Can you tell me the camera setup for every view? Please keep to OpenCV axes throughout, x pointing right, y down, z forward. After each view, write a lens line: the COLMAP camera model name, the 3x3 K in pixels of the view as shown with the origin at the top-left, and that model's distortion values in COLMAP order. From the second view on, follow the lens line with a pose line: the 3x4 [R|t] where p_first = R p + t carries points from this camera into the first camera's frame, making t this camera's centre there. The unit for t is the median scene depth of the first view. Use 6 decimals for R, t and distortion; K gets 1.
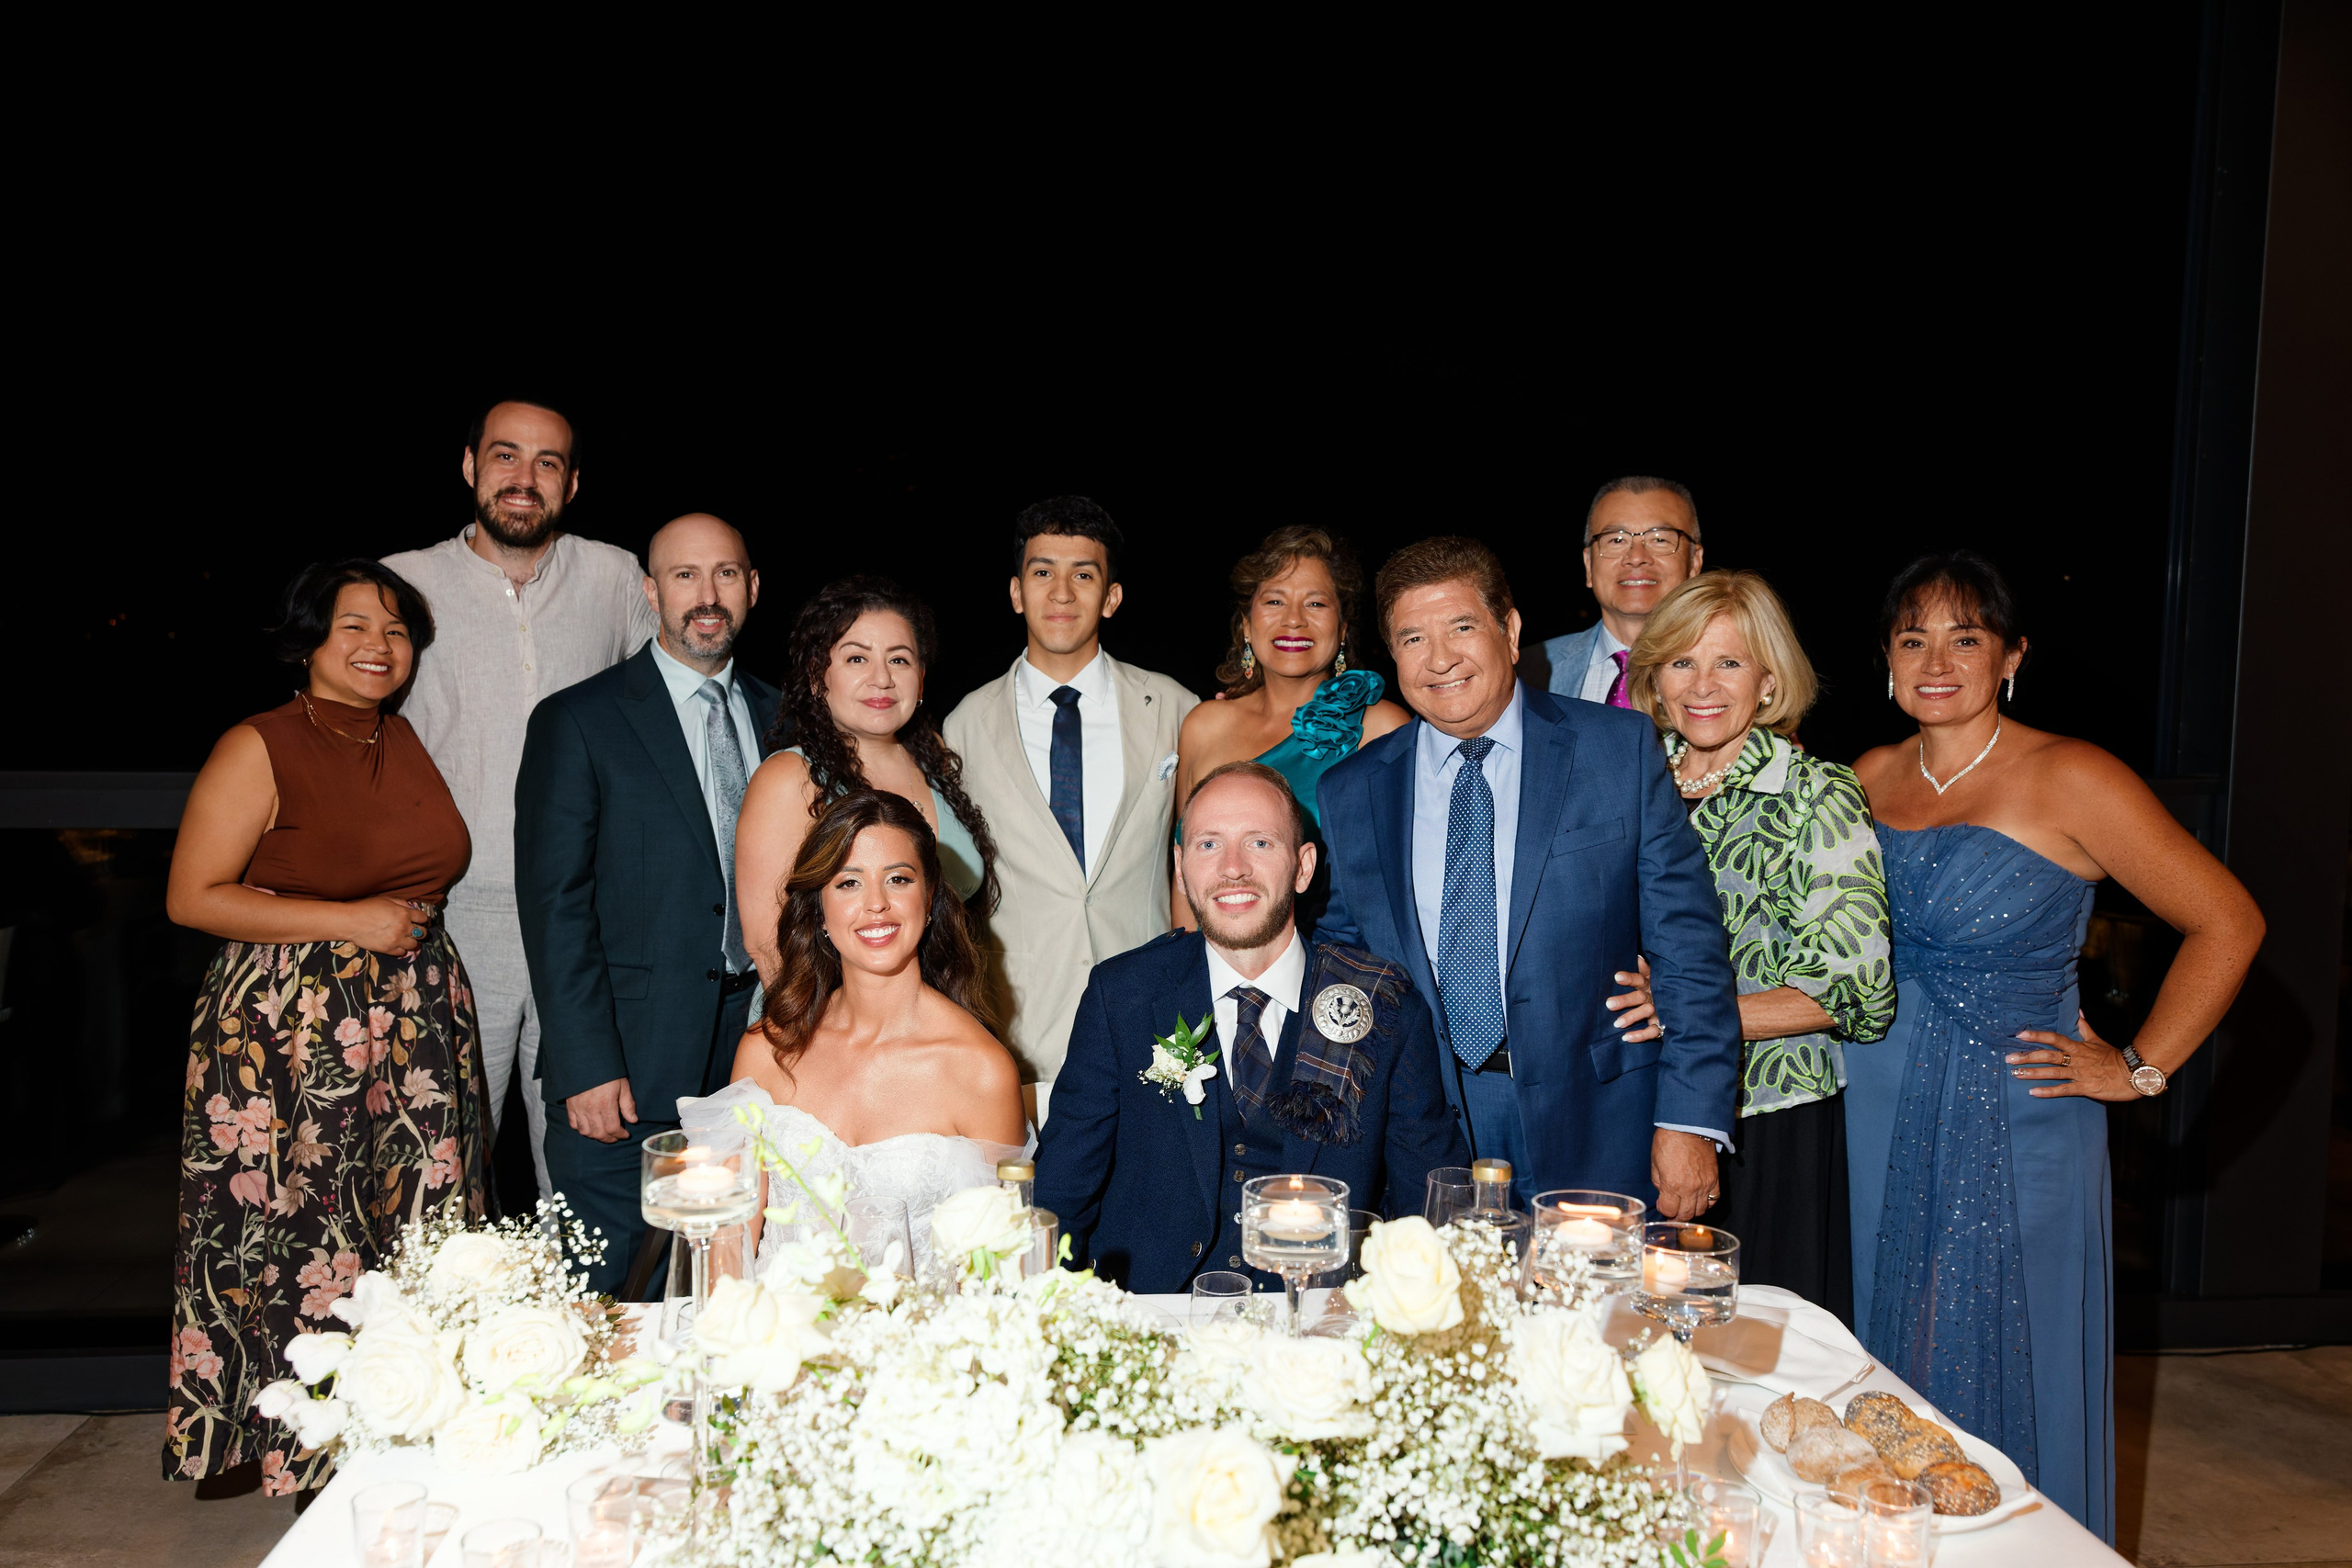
lens RADIAL K [[1979.6, 0, 1193.4], [0, 1979.6, 803.6], [0, 0, 1]] dist [0.048084, -0.027549]
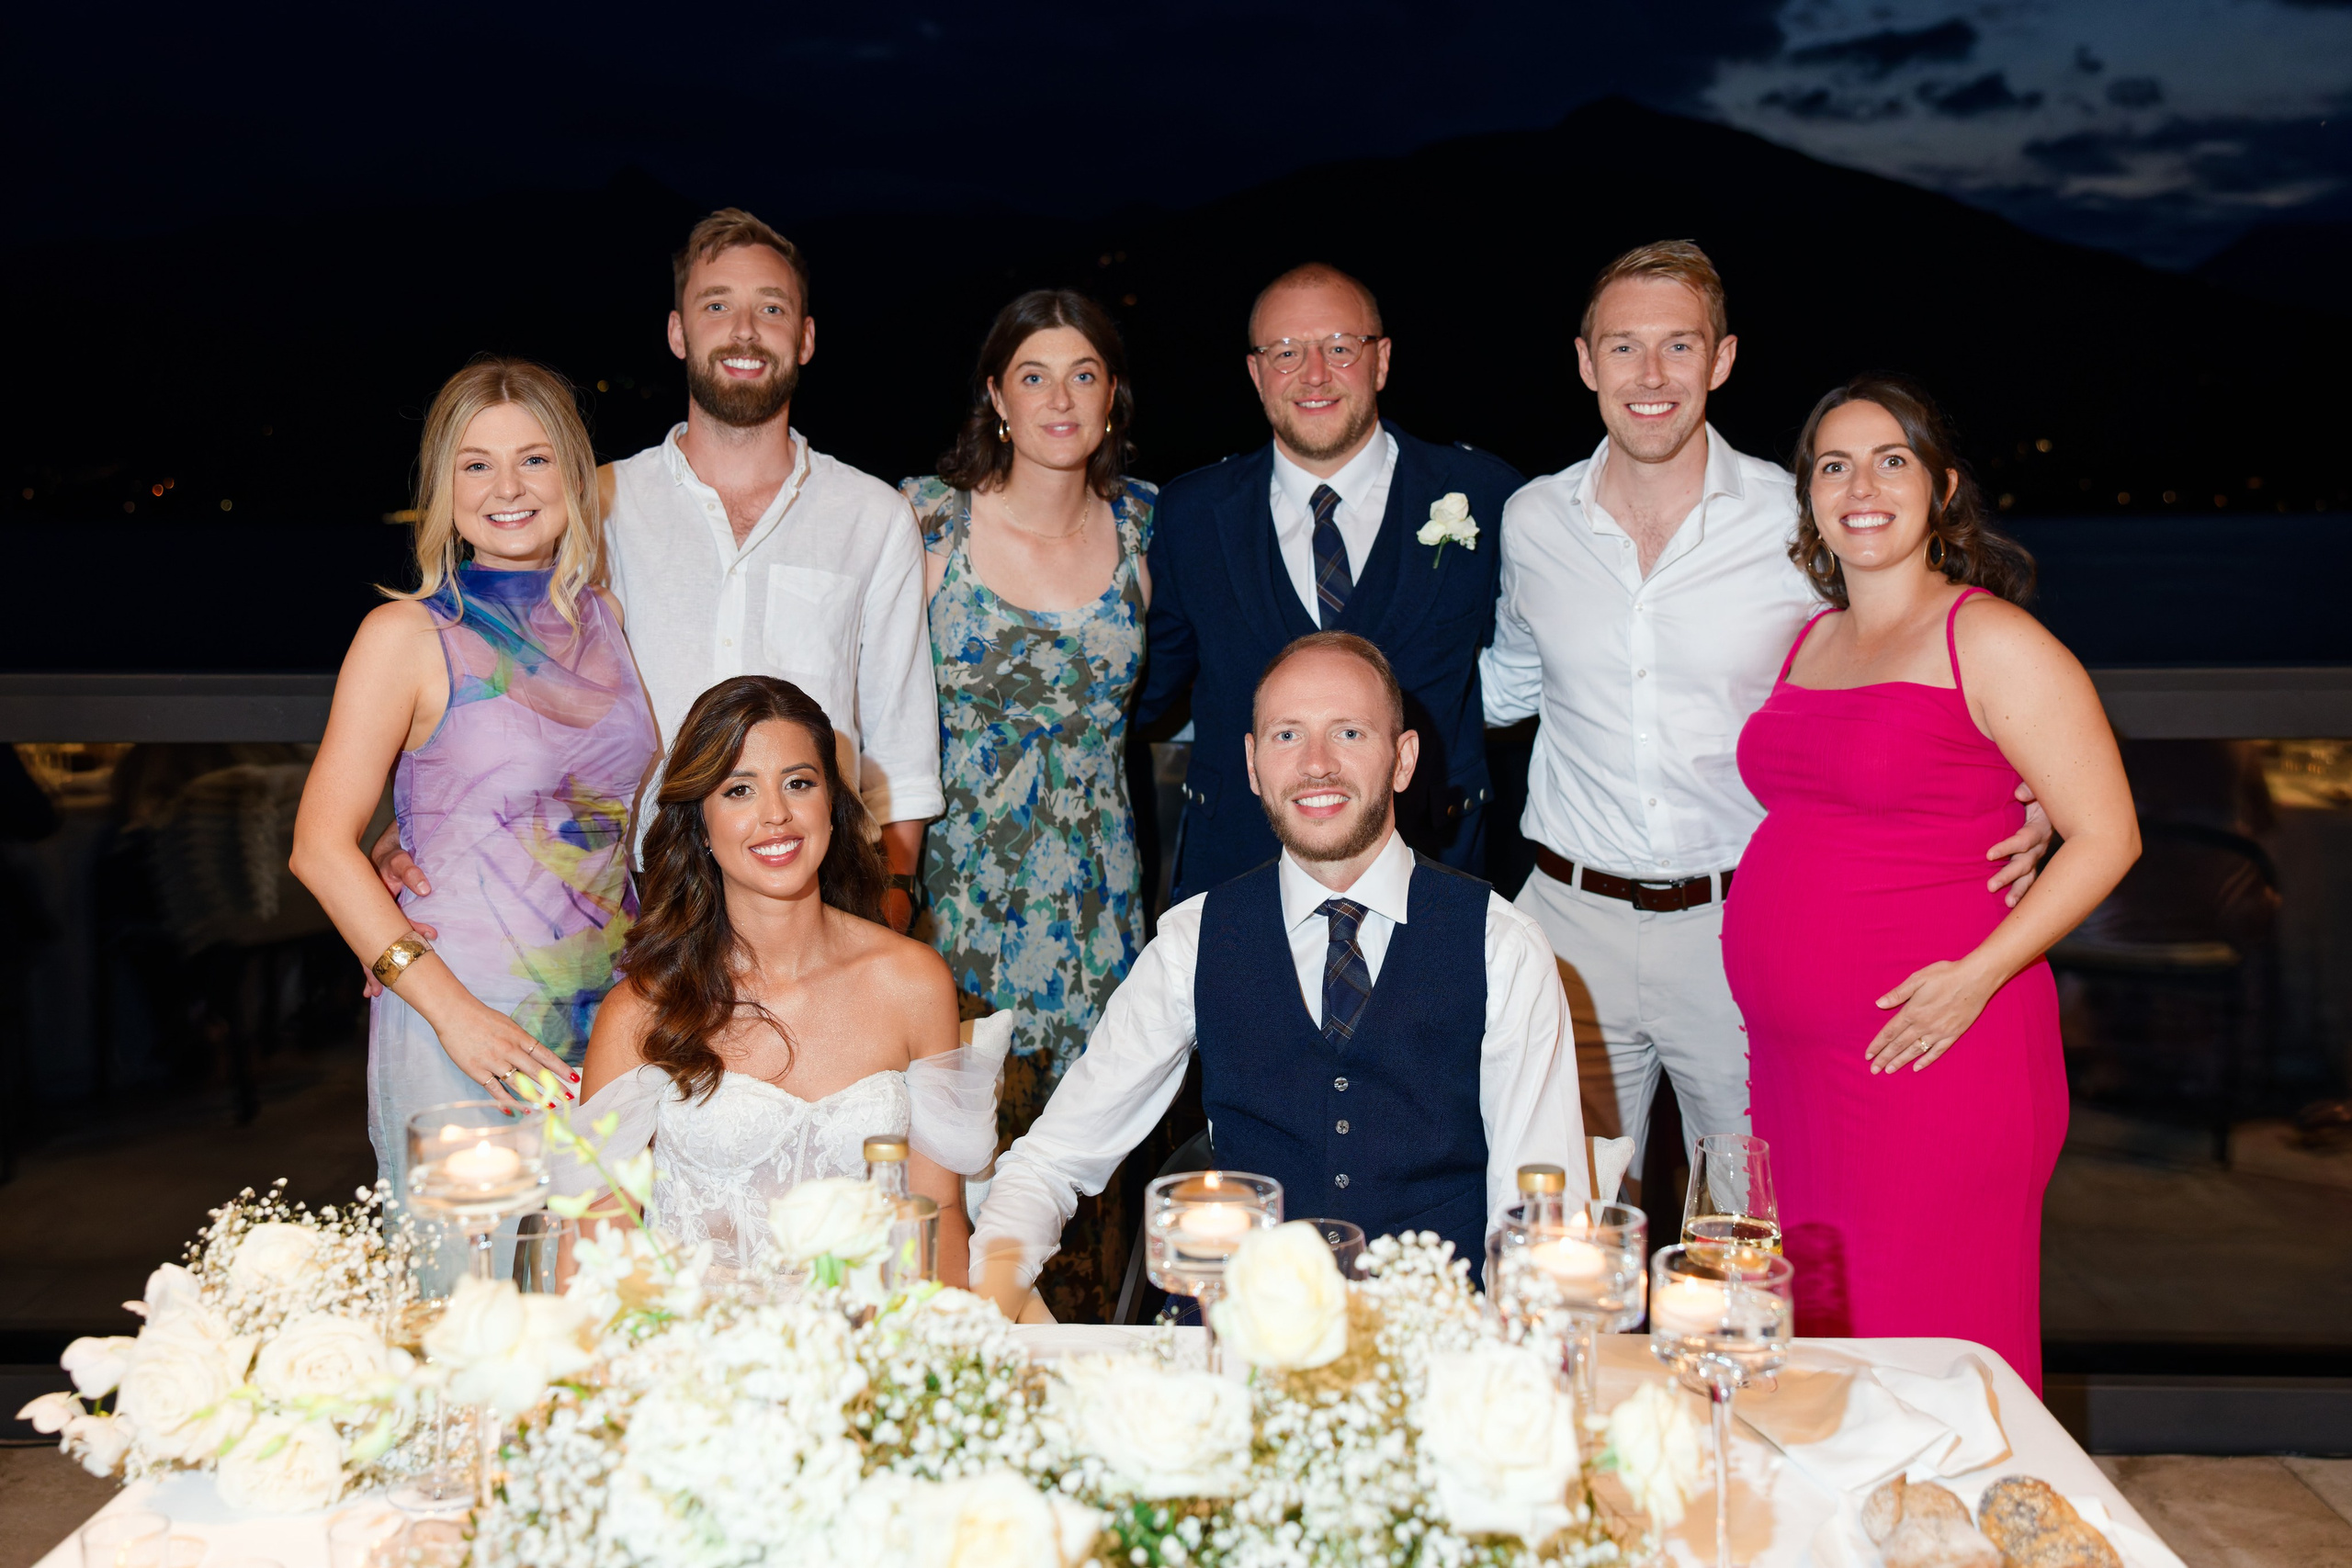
lens RADIAL K [[2557.7, 0, 1147.7], [0, 2557.7, 770.9], [0, 0, 1]] dist [0.037898, 0.000000]
pose [[0.990030, -0.000505, -0.140856, 0.190330], [0.003279, 0.999805, 0.019461, 0.007629], [0.140819, -0.019729, 0.989839, -0.015721]]
